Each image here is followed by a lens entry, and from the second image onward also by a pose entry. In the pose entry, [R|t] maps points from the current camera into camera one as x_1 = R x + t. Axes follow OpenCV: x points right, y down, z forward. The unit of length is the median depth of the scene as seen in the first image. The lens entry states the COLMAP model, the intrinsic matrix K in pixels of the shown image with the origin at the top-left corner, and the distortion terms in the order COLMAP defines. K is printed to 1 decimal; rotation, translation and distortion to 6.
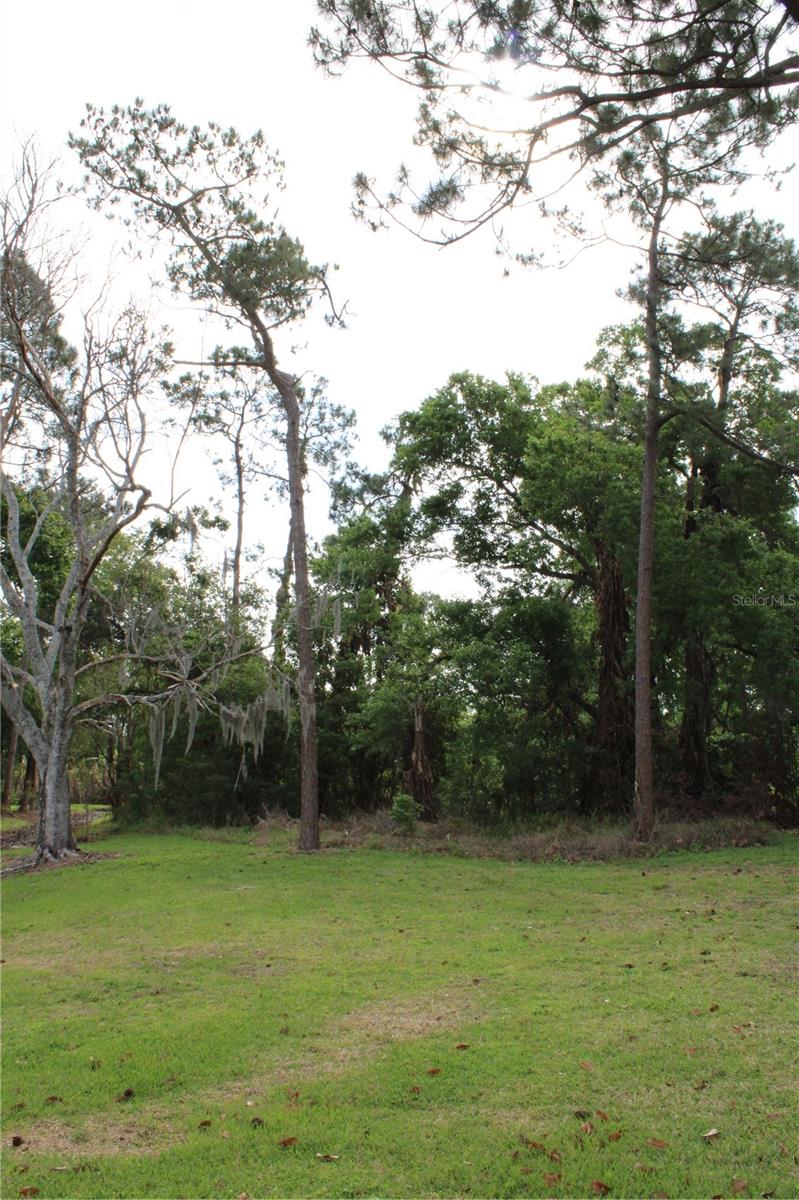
lens RADIAL K [[1001.6, 0, 399.5], [0, 1001.6, 600.0], [0, 0, 1]] dist [-0.159591, 0.158963]
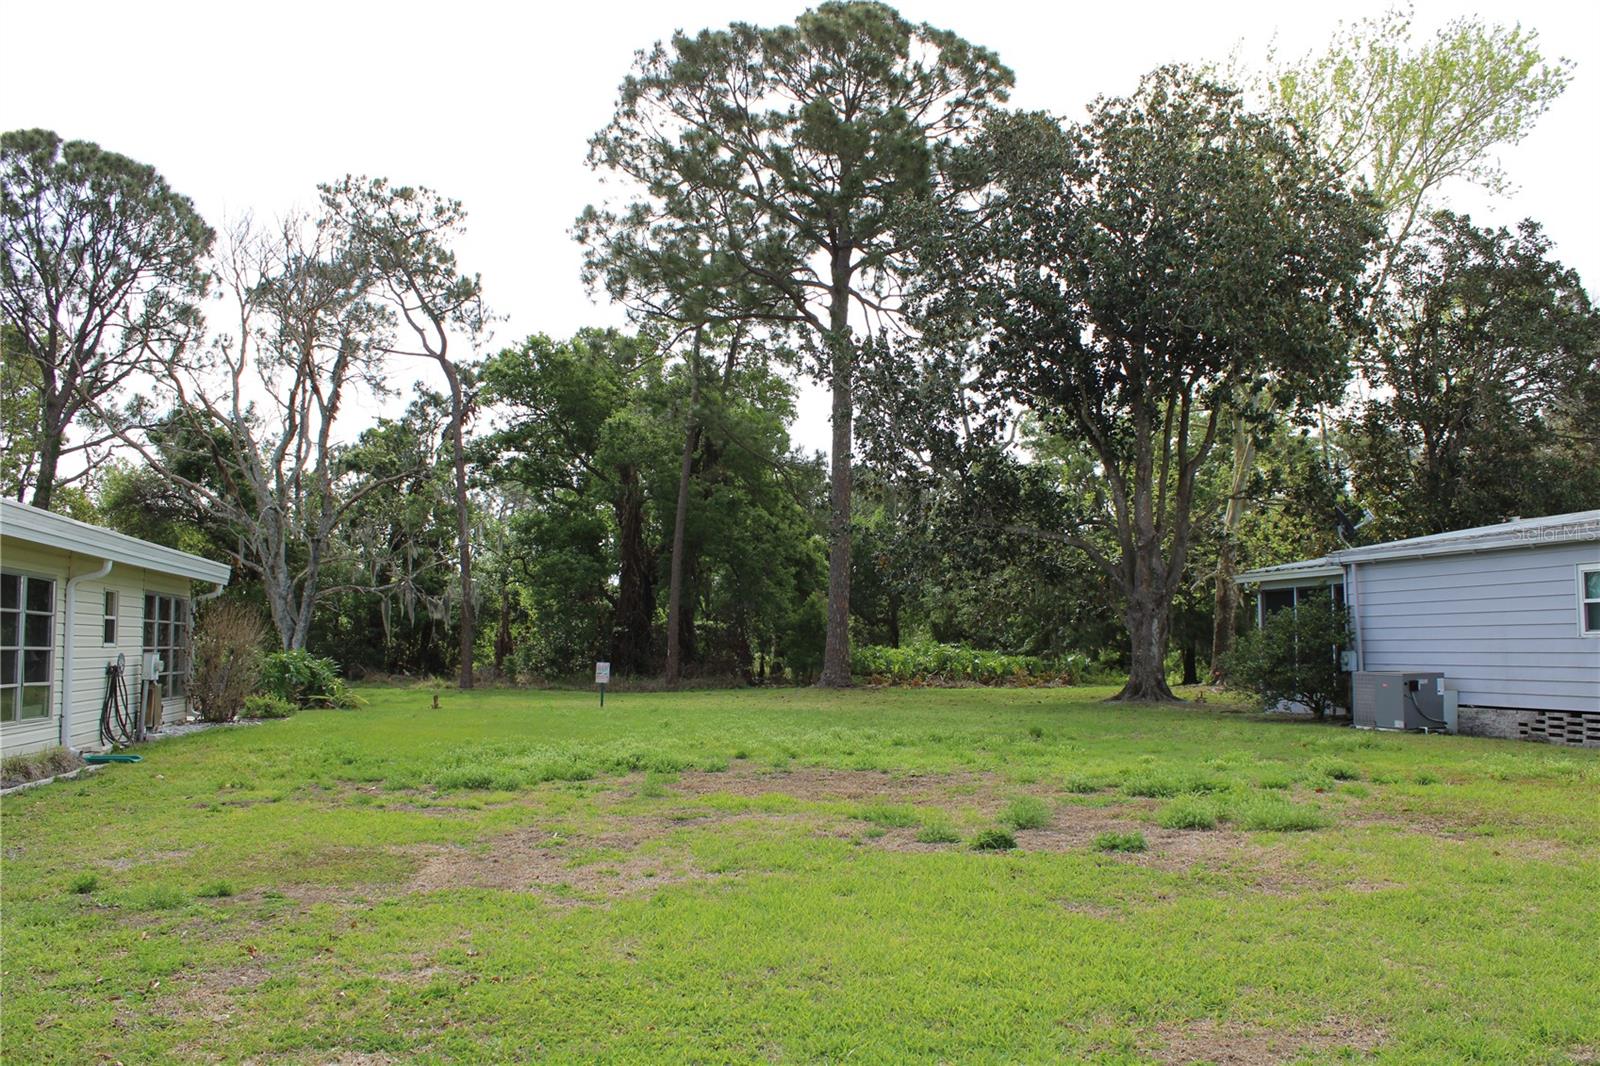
lens RADIAL K [[1335.5, 0, 831.0], [0, 1335.5, 542.8], [0, 0, 1]] dist [-0.159591, 0.158963]
pose [[0.896073, 0.049587, 0.441130, -0.472164], [-0.088805, 0.993677, 0.068694, -0.159256], [-0.434934, -0.100729, 0.894811, -1.022192]]
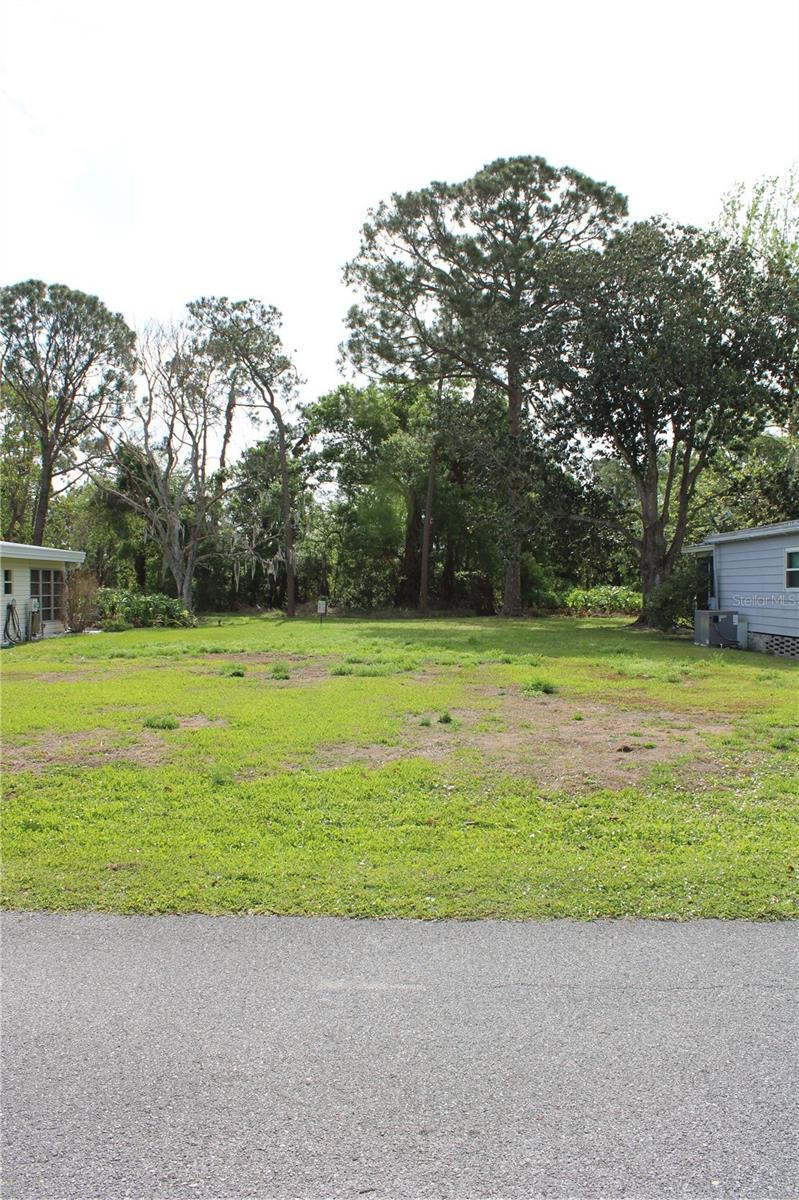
lens RADIAL K [[1001.6, 0, 399.5], [0, 1001.6, 600.0], [0, 0, 1]] dist [-0.159591, 0.158963]
pose [[0.978182, 0.012393, 0.207381, -0.323171], [-0.049799, 0.983105, 0.176140, -0.228205], [-0.201694, -0.182625, 0.962272, -1.366709]]
